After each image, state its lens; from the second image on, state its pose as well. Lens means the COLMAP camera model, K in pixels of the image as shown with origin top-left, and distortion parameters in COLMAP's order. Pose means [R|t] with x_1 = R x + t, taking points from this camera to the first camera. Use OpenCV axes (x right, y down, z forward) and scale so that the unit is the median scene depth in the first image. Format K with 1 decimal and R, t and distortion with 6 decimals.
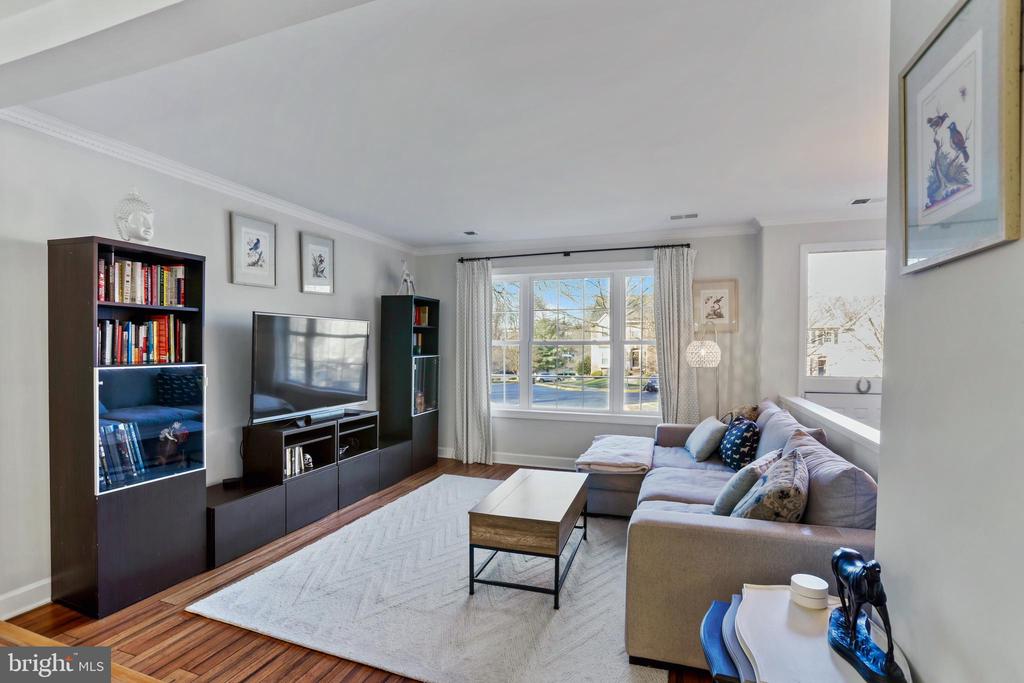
lens RADIAL K [[473.5, 0, 508.7], [0, 473.5, 345.7], [0, 0, 1]] dist [-0.098693, 0.042571]
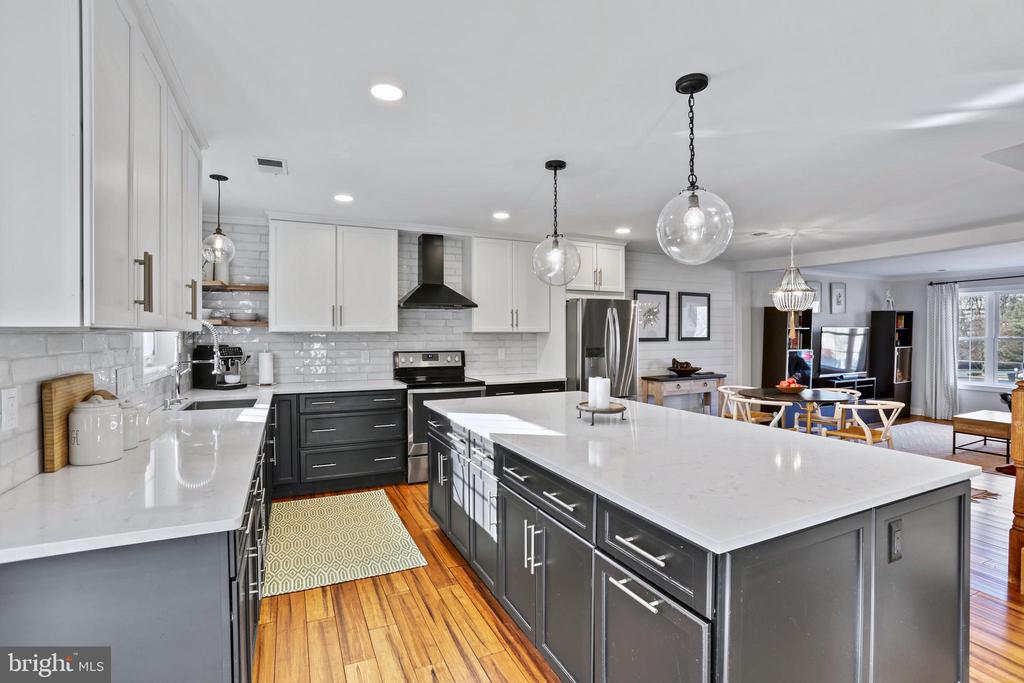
lens RADIAL K [[473.5, 0, 508.7], [0, 473.5, 345.7], [0, 0, 1]] dist [-0.098693, 0.042571]
pose [[0.699284, 0.000155, -0.714844, -0.021959], [0.010279, 0.999894, 0.010272, -0.012184], [0.714771, -0.014531, 0.699208, -1.044607]]
